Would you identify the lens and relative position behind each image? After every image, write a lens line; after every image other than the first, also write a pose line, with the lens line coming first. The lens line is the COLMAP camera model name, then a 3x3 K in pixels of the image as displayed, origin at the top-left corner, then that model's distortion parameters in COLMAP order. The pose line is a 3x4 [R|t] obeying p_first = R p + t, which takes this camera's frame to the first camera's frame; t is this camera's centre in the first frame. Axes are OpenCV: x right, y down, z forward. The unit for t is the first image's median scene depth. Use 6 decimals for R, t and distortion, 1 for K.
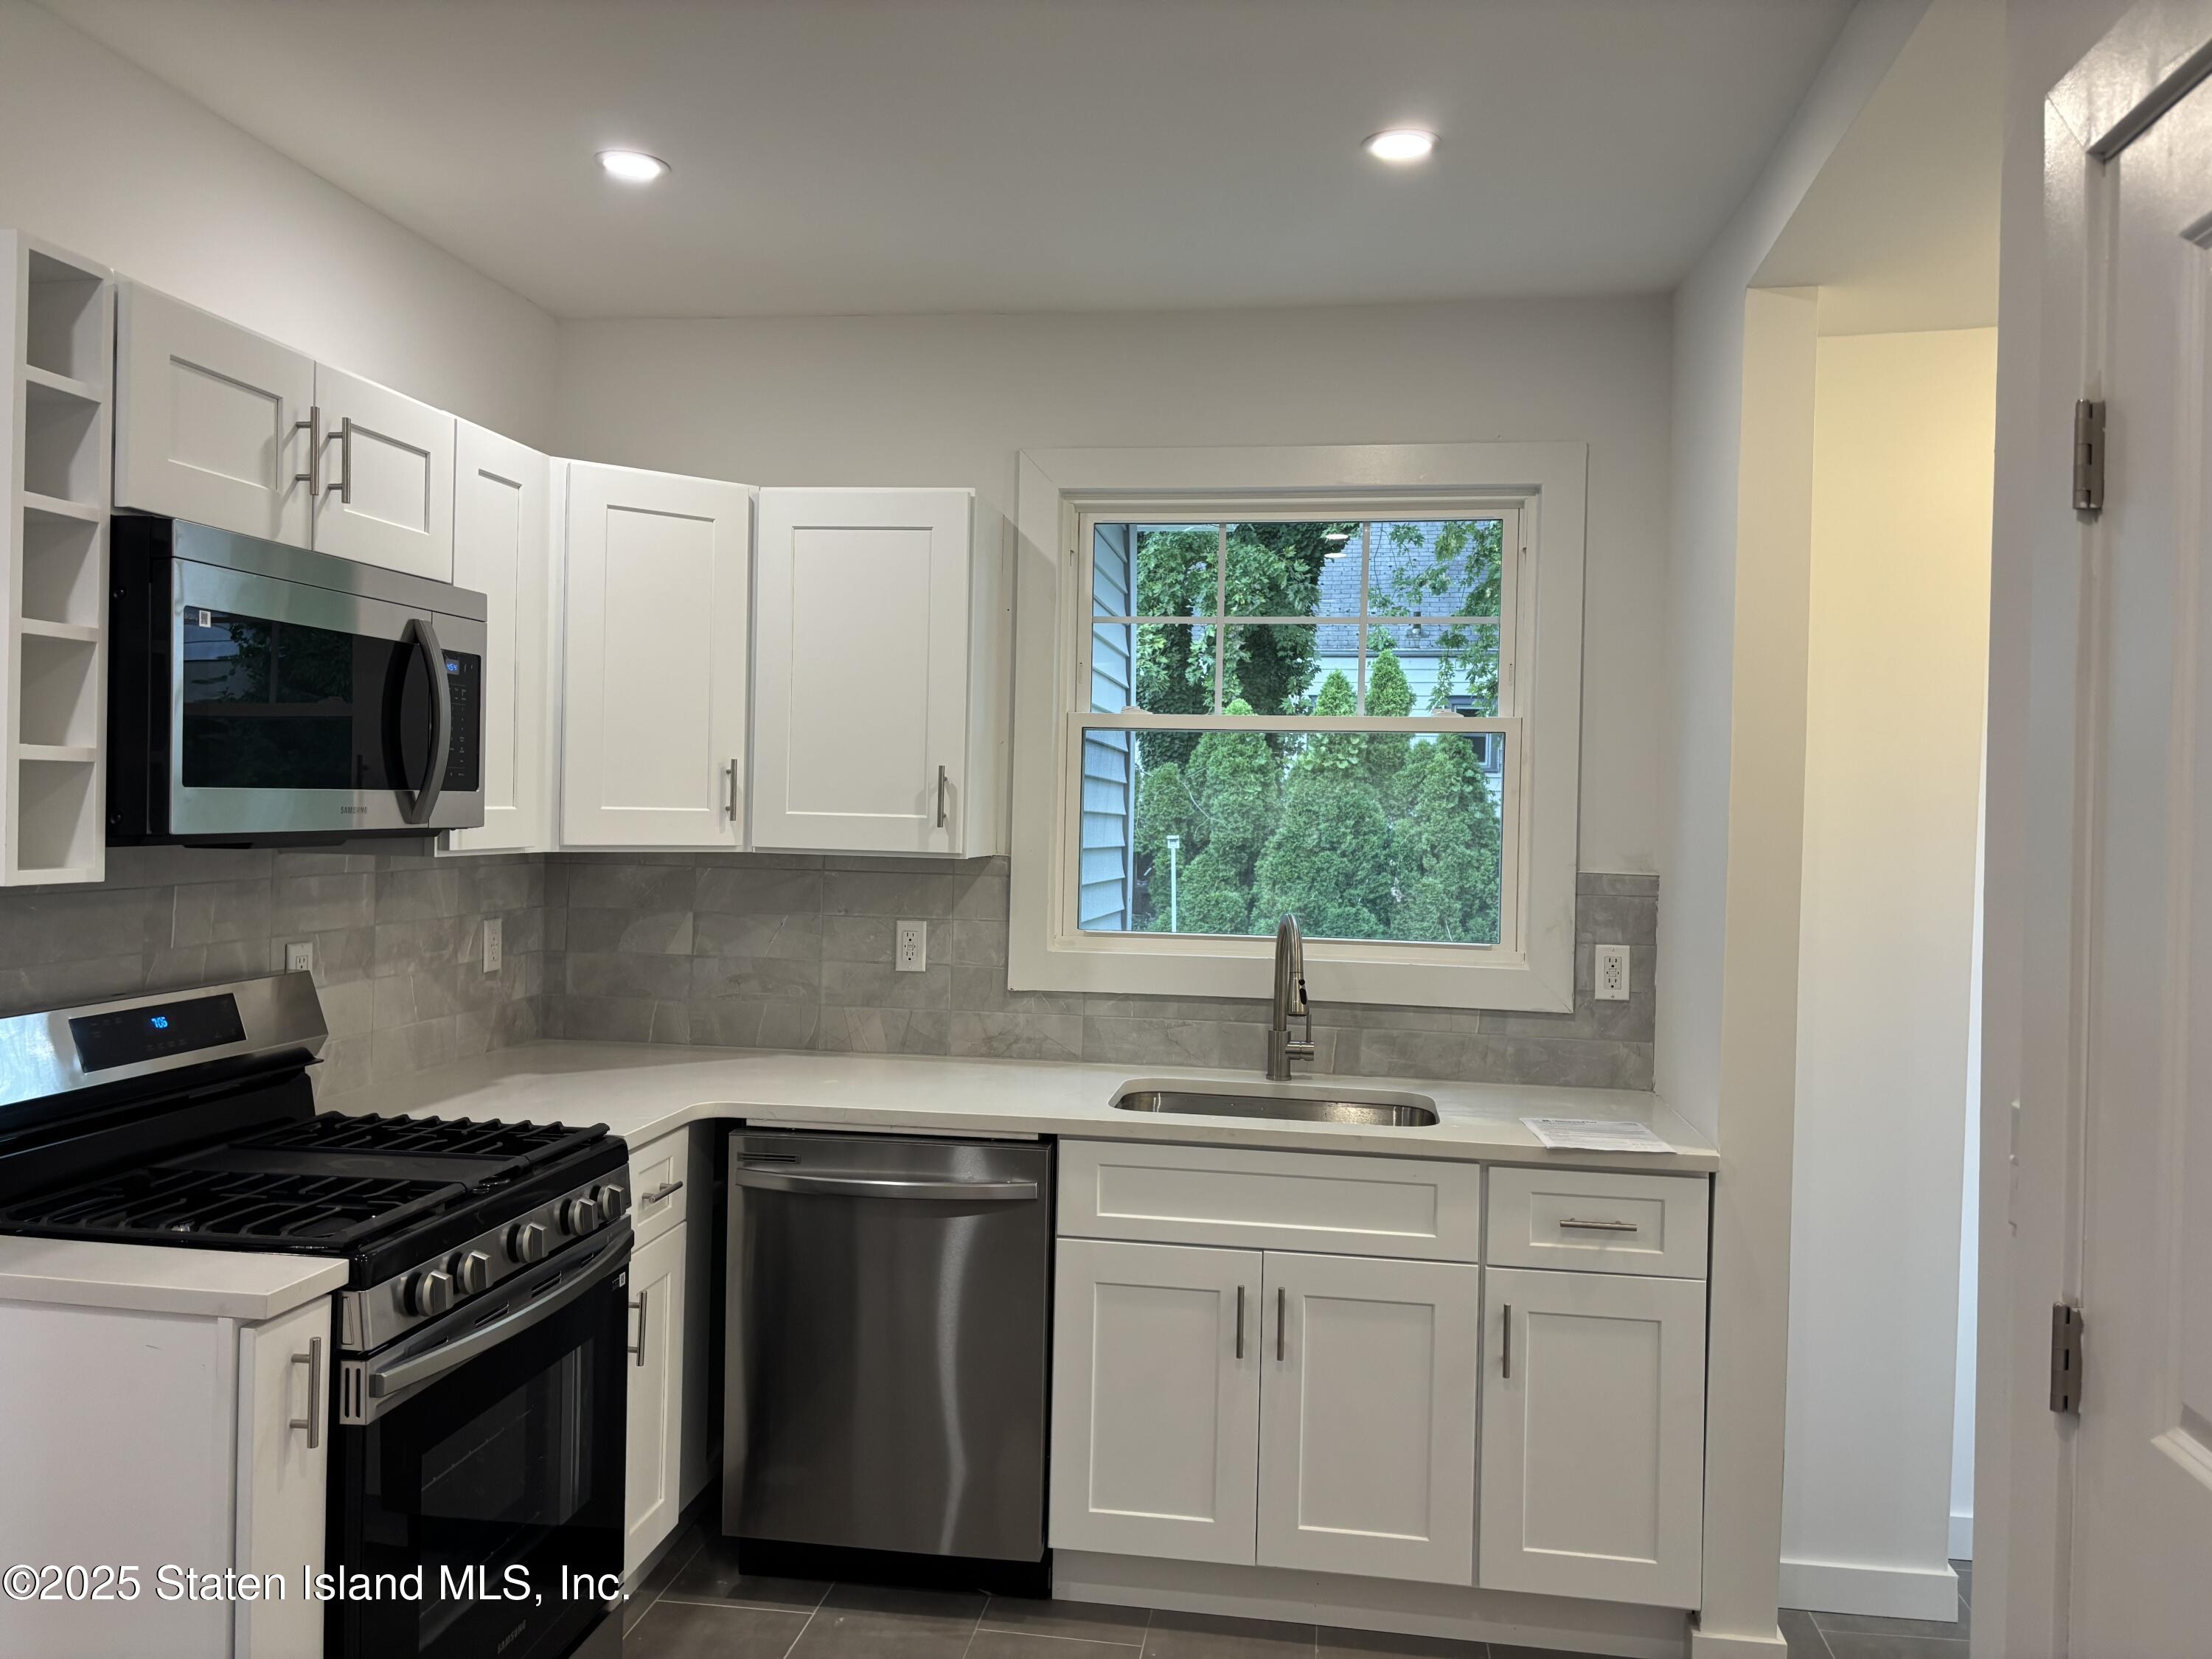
lens RADIAL K [[1666.1, 0, 1055.1], [0, 1666.1, 814.3], [0, 0, 1]] dist [0.070824, -0.080060]
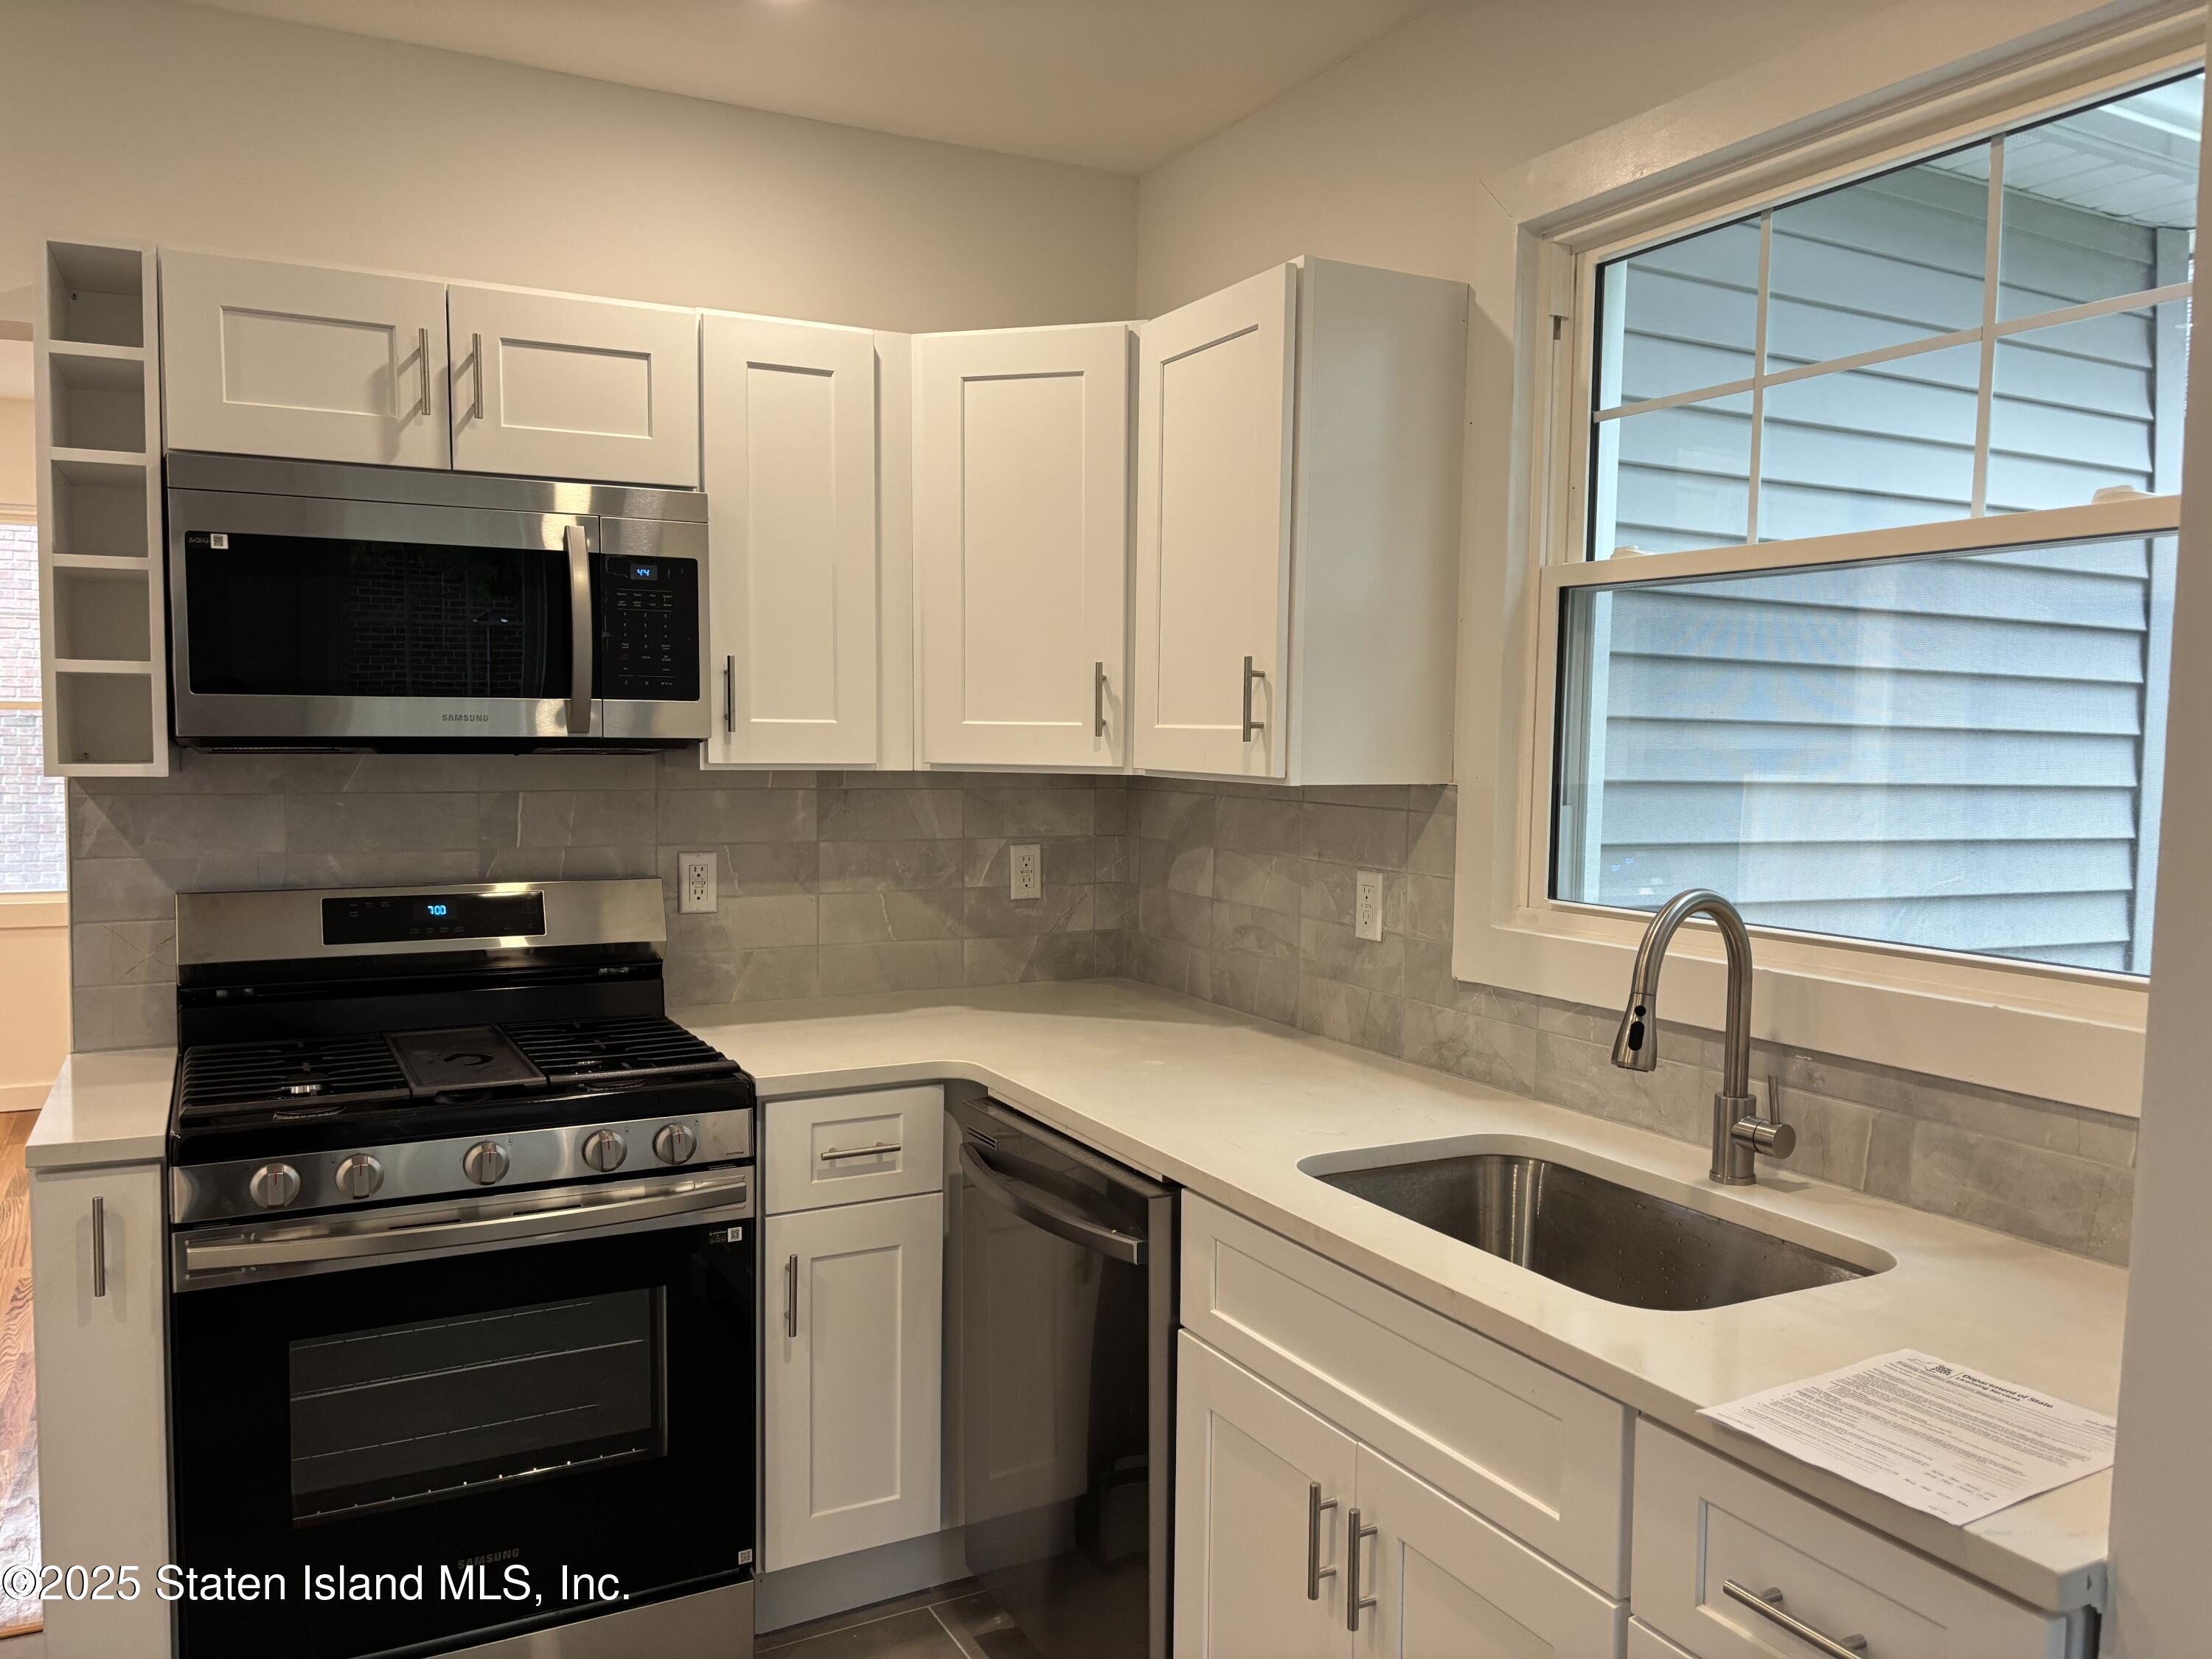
lens RADIAL K [[1666.1, 0, 1109.5], [0, 1666.1, 829.0], [0, 0, 1]] dist [0.070824, -0.080060]
pose [[0.618815, 0.036583, -0.784685, 0.435959], [-0.003628, 0.999037, 0.043715, 0.012888], [0.785529, -0.024205, 0.618352, 0.459903]]
